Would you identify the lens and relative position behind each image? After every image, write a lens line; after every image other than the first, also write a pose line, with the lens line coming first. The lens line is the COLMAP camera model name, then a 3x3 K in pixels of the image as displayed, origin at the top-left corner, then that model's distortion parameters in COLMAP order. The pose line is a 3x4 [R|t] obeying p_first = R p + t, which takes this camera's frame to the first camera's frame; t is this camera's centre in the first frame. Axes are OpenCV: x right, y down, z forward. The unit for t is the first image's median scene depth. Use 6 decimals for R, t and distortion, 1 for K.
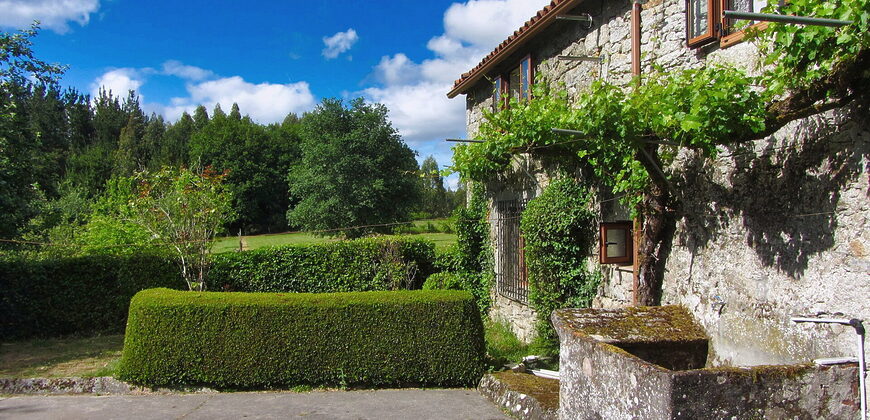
lens RADIAL K [[718.2, 0, 435.0], [0, 718.2, 210.0], [0, 0, 1]] dist [-0.016582, -0.000948]
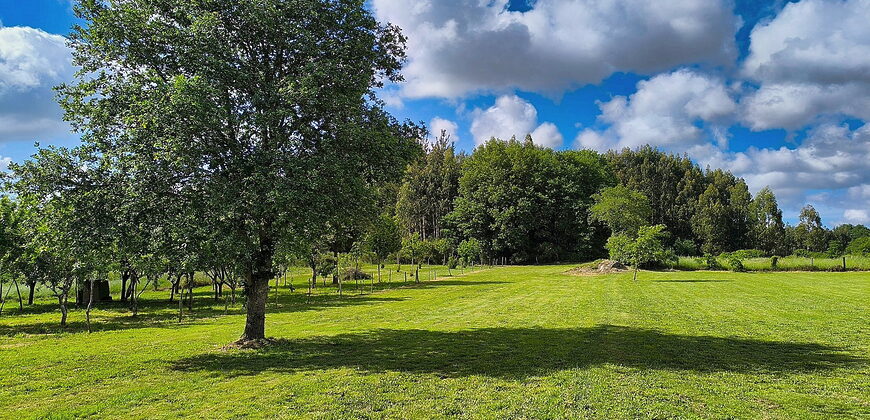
lens RADIAL K [[571.3, 0, 455.7], [0, 571.3, 213.9], [0, 0, 1]] dist [-0.001115, 0.000129]
pose [[0.854420, -0.006948, -0.519537, 0.072306], [-0.023657, 0.998353, -0.052257, 0.011757], [0.519044, 0.056941, 0.852849, 0.380512]]
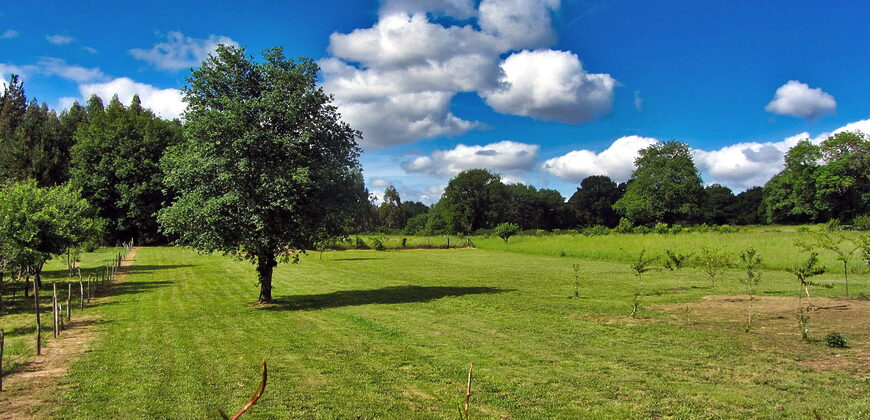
lens RADIAL K [[718.2, 0, 435.0], [0, 718.2, 210.0], [0, 0, 1]] dist [-0.016582, -0.000948]
pose [[0.993414, 0.033115, 0.109686, -0.011248], [-0.030572, 0.999225, -0.024791, 0.003475], [-0.110422, 0.021274, 0.993657, 0.134300]]
